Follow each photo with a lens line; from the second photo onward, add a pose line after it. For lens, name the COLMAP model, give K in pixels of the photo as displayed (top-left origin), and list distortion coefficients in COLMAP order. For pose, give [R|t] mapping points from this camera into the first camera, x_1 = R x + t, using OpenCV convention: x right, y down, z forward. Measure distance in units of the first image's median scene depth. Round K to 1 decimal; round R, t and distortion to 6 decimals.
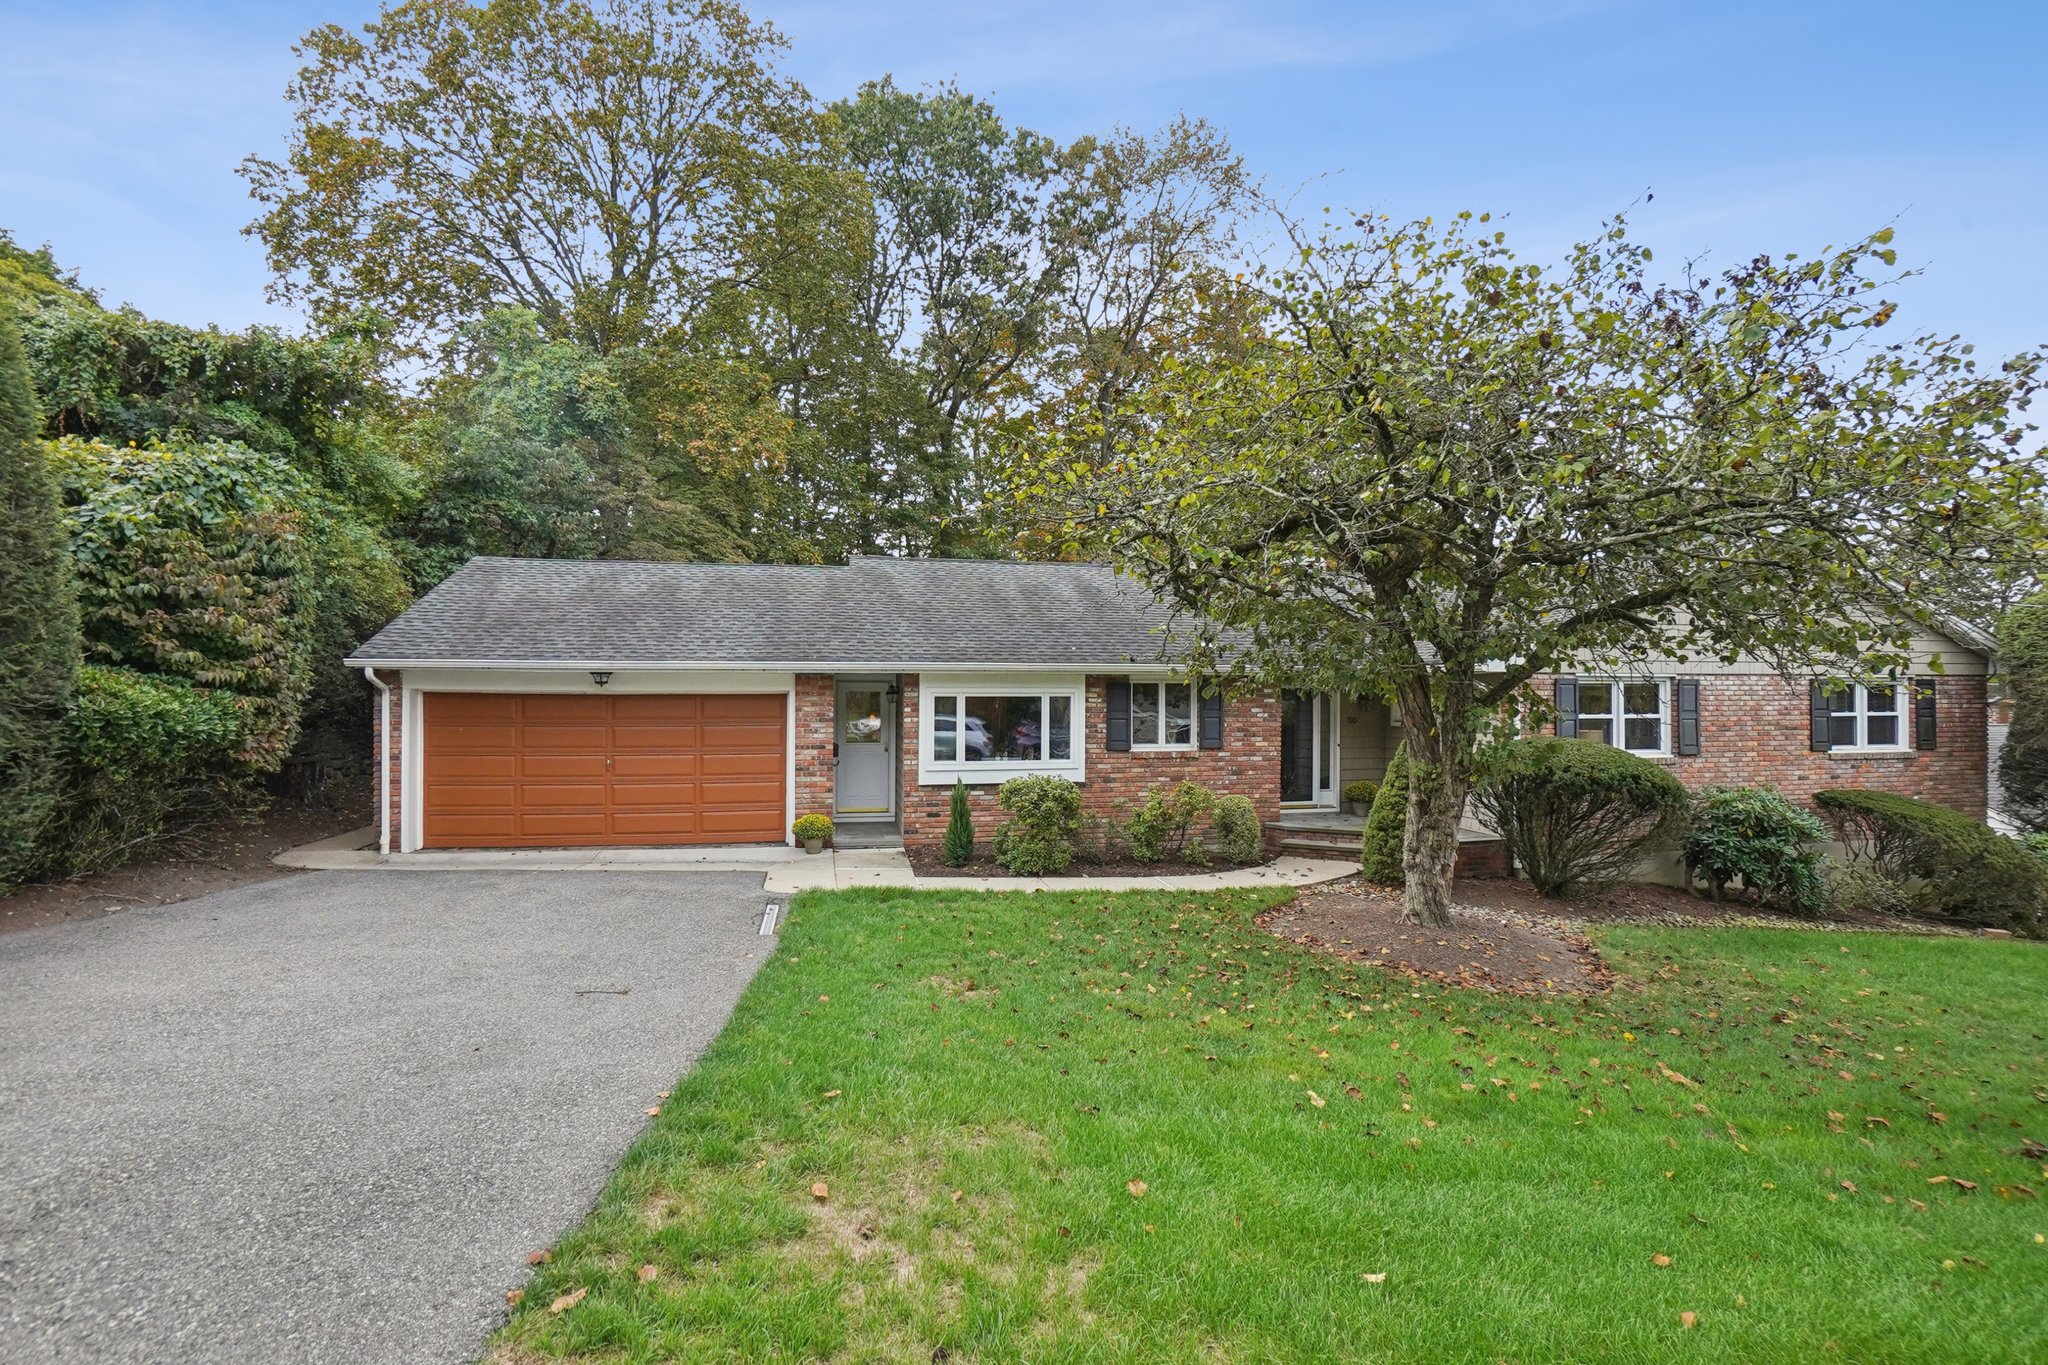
lens RADIAL K [[899.1, 0, 996.7], [0, 899.1, 692.7], [0, 0, 1]] dist [-0.005637, -0.000433]
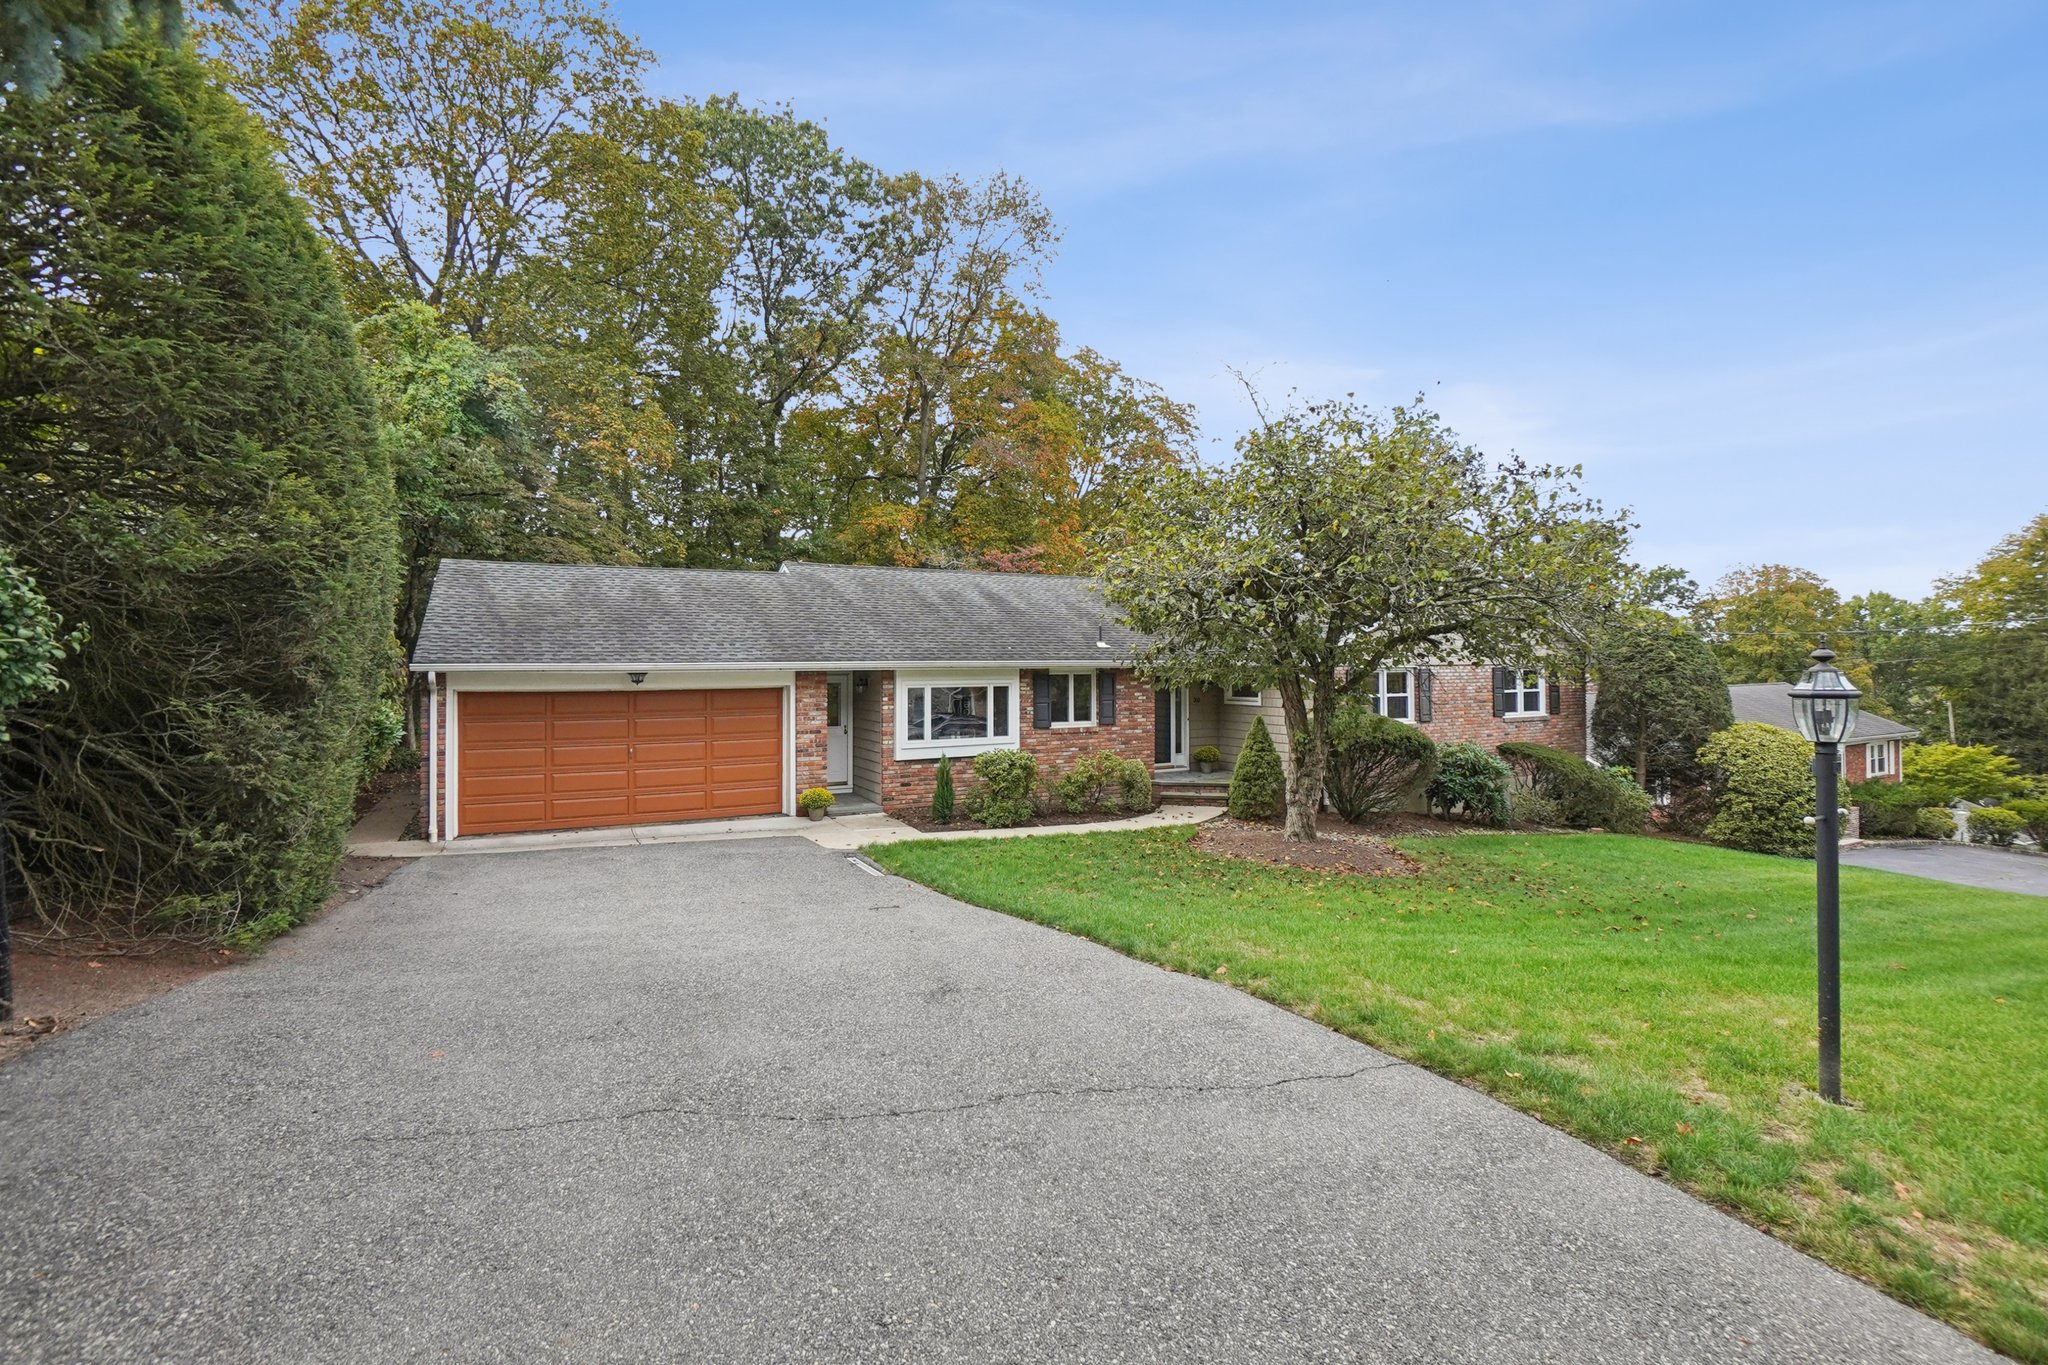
lens RADIAL K [[901.0, 0, 967.9], [0, 901.0, 654.0], [0, 0, 1]] dist [0.021301, -0.000131]
pose [[0.965279, -0.004942, 0.261173, -0.311328], [0.008364, 0.999893, -0.011992, -0.027148], [-0.261086, 0.013760, 0.965217, -0.213657]]
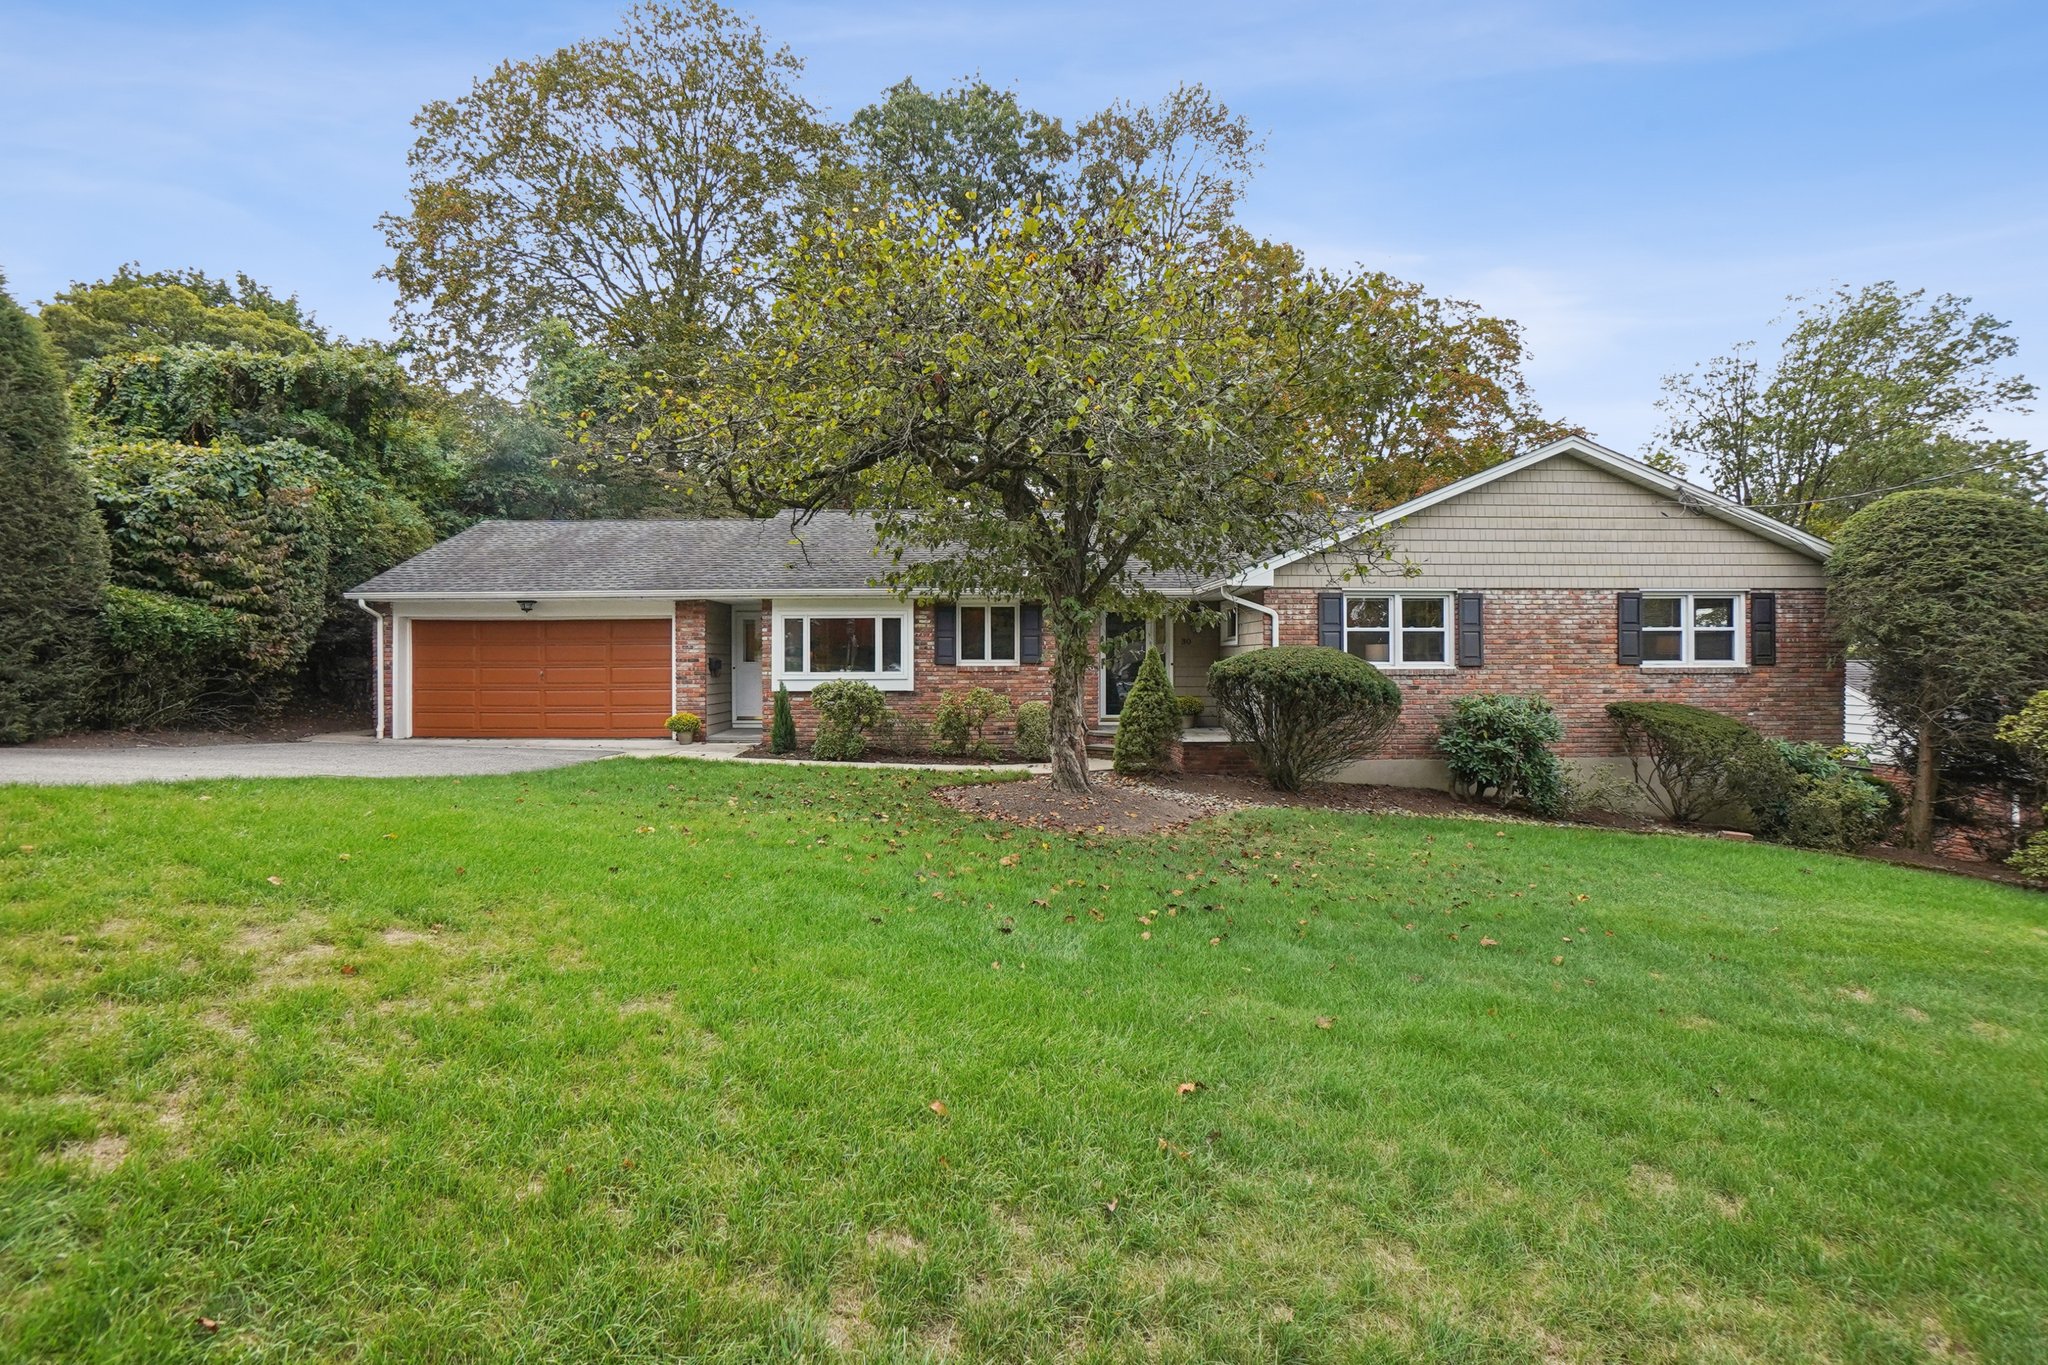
lens RADIAL K [[893.8, 0, 1024.0], [0, 893.8, 682.5], [0, 0, 1]] dist [-0.023249, -0.000067]
pose [[0.985495, -0.003125, -0.169674, 0.451705], [0.006549, 0.999786, 0.019627, 0.068139], [0.169577, -0.020454, 0.985305, -0.131077]]
